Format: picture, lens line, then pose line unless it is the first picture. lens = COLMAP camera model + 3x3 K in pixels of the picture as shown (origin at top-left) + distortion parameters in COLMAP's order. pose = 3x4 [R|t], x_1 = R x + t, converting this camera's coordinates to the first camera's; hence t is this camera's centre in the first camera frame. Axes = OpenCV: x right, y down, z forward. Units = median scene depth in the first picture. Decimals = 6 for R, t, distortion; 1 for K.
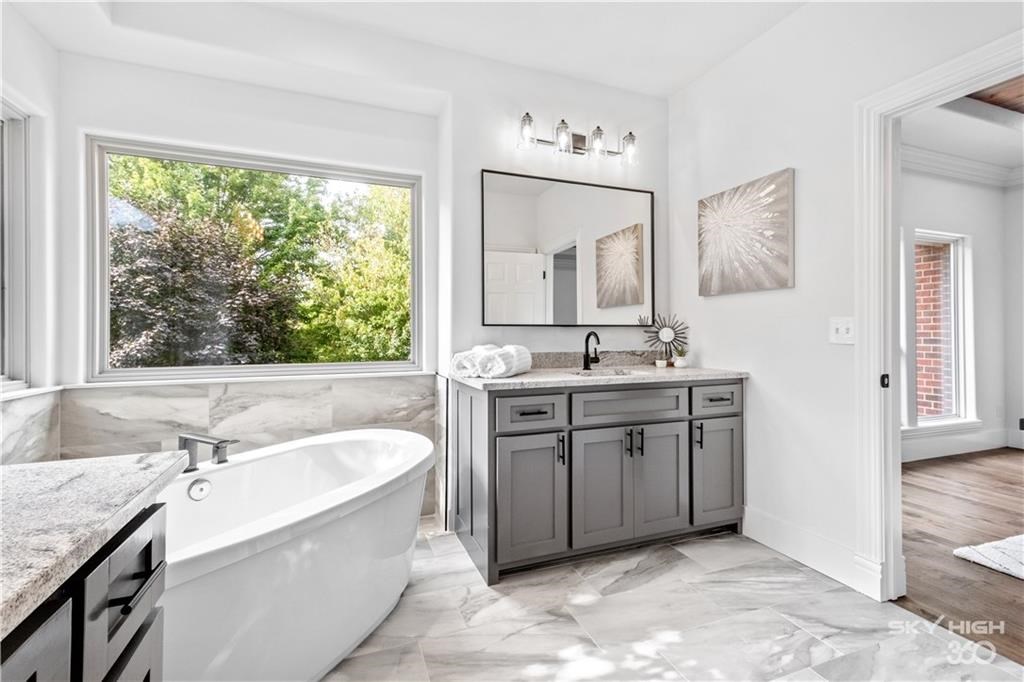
lens RADIAL K [[449.4, 0, 520.4], [0, 449.4, 336.3], [0, 0, 1]] dist [0.011691, 0.000544]
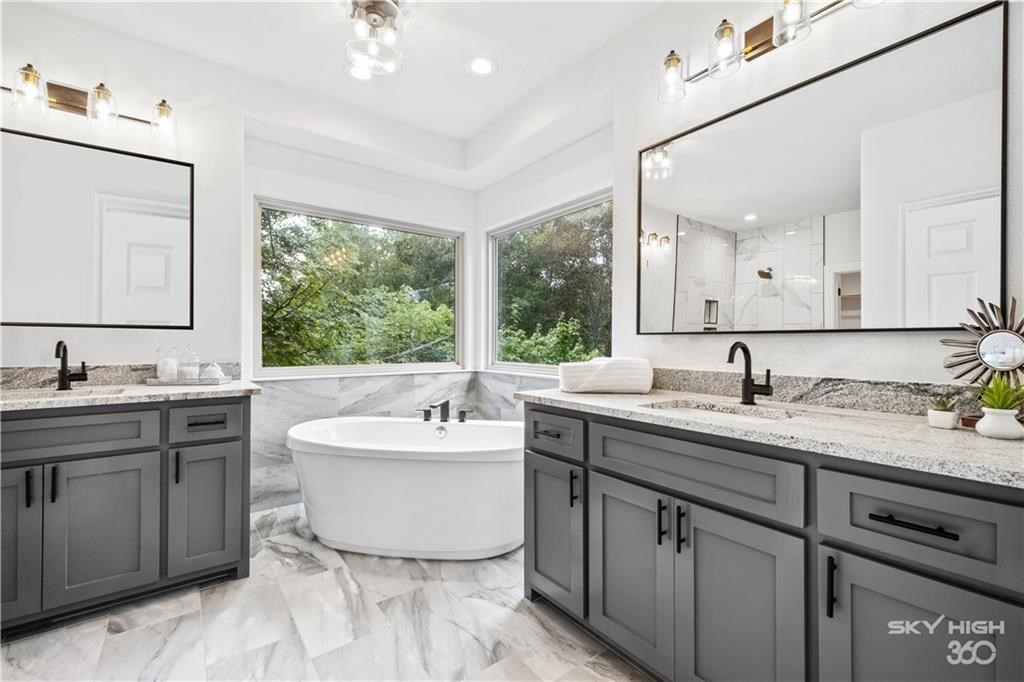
lens RADIAL K [[449.4, 0, 513.9], [0, 449.4, 337.8], [0, 0, 1]] dist [0.011691, 0.000544]
pose [[0.262398, -0.004108, -0.964951, 0.786815], [-0.009570, 0.999931, -0.006859, -0.010221], [0.964912, 0.011034, 0.262340, 0.629196]]
